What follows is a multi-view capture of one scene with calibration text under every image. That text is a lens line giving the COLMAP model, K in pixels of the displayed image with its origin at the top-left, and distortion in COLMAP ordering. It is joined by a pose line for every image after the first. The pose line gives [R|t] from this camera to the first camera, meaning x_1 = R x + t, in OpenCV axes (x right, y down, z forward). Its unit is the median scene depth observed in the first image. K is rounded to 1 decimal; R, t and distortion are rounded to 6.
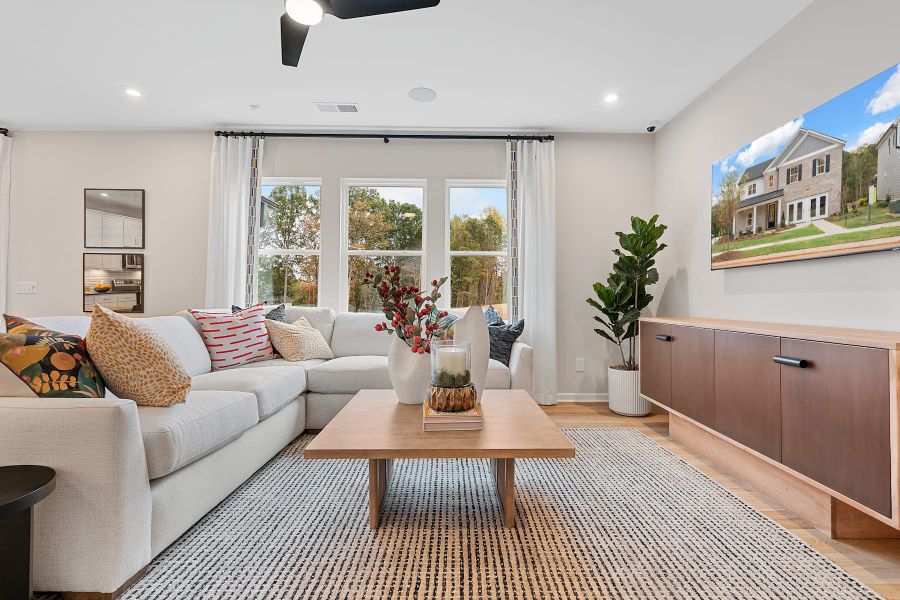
lens RADIAL K [[413.0, 0, 456.7], [0, 413.0, 298.2], [0, 0, 1]] dist [0.001019, 0.000097]
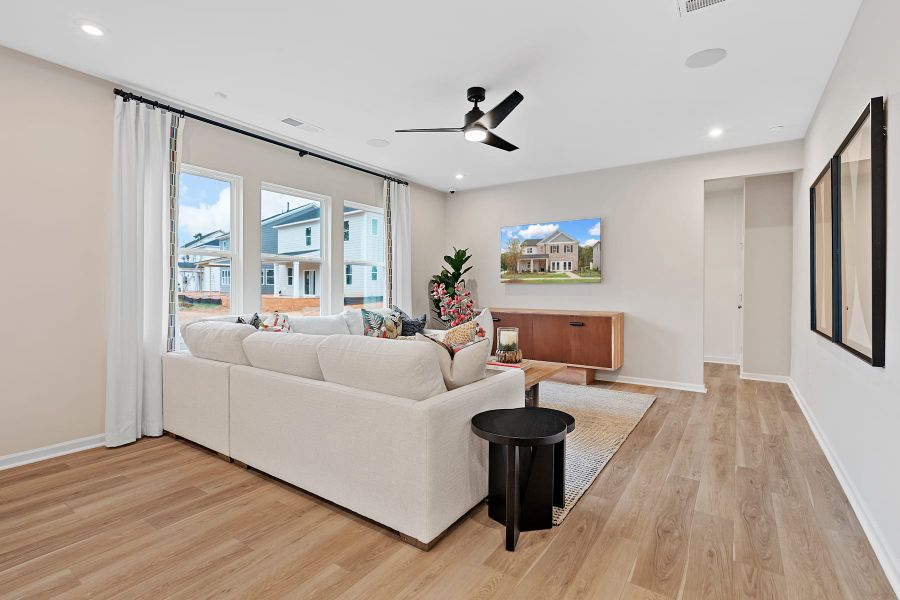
lens RADIAL K [[413.0, 0, 449.6], [0, 413.0, 293.7], [0, 0, 1]] dist [0.001019, 0.000097]
pose [[0.575194, -0.013803, 0.817900, -0.884519], [-0.008209, 0.999710, 0.022645, -0.050625], [-0.817976, -0.019739, 0.574914, 0.056917]]
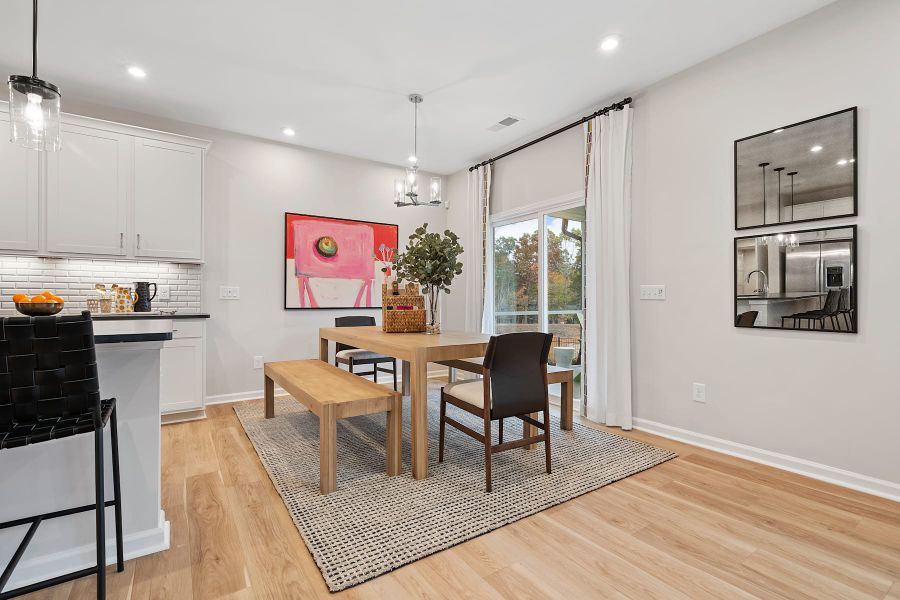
lens RADIAL K [[413.0, 0, 451.0], [0, 413.0, 297.1], [0, 0, 1]] dist [0.001019, 0.000097]
pose [[0.552402, -0.013070, -0.833475, -0.630171], [0.005577, 0.999913, -0.011983, -0.009217], [0.833559, 0.001971, 0.552427, 0.267221]]
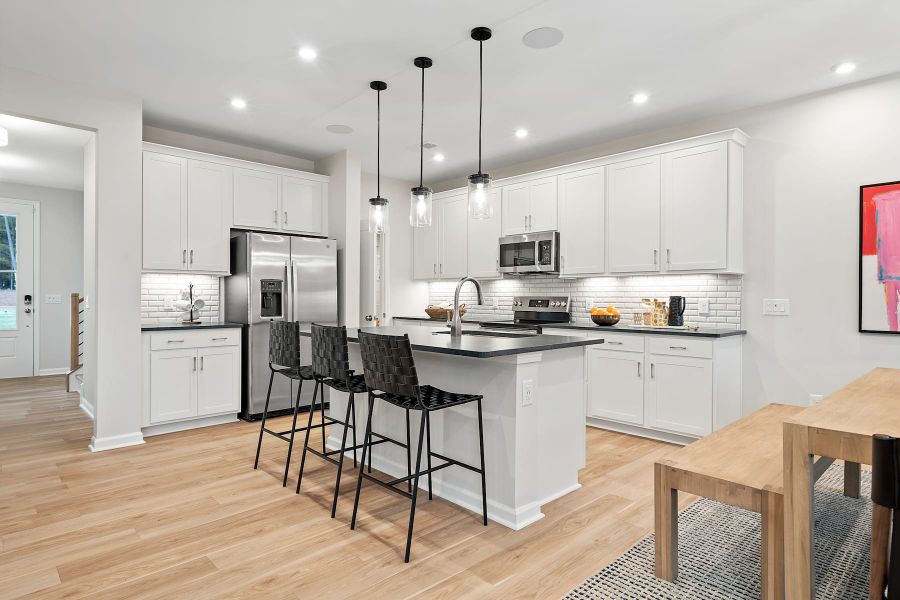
lens RADIAL K [[492.3, 0, 456.3], [0, 492.3, 298.4], [0, 0, 1]] dist [0.003454, 0.000284]
pose [[-0.726687, -0.008710, -0.686914, -0.670156], [-0.006909, 0.999962, -0.005371, -0.043053], [0.686934, 0.000843, -0.726719, 0.659837]]
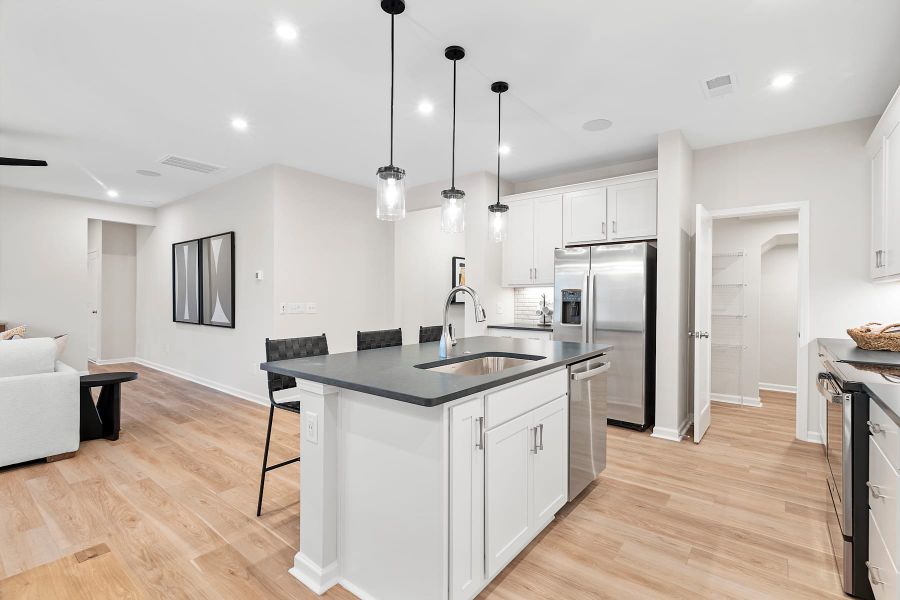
lens RADIAL K [[413.0, 0, 458.3], [0, 413.0, 299.1], [0, 0, 1]] dist [0.001019, 0.000097]
pose [[-0.786468, -0.013657, 0.617480, -1.594088], [-0.012869, 0.999901, 0.005723, -0.069114], [-0.617497, -0.003445, -0.786566, 0.512668]]
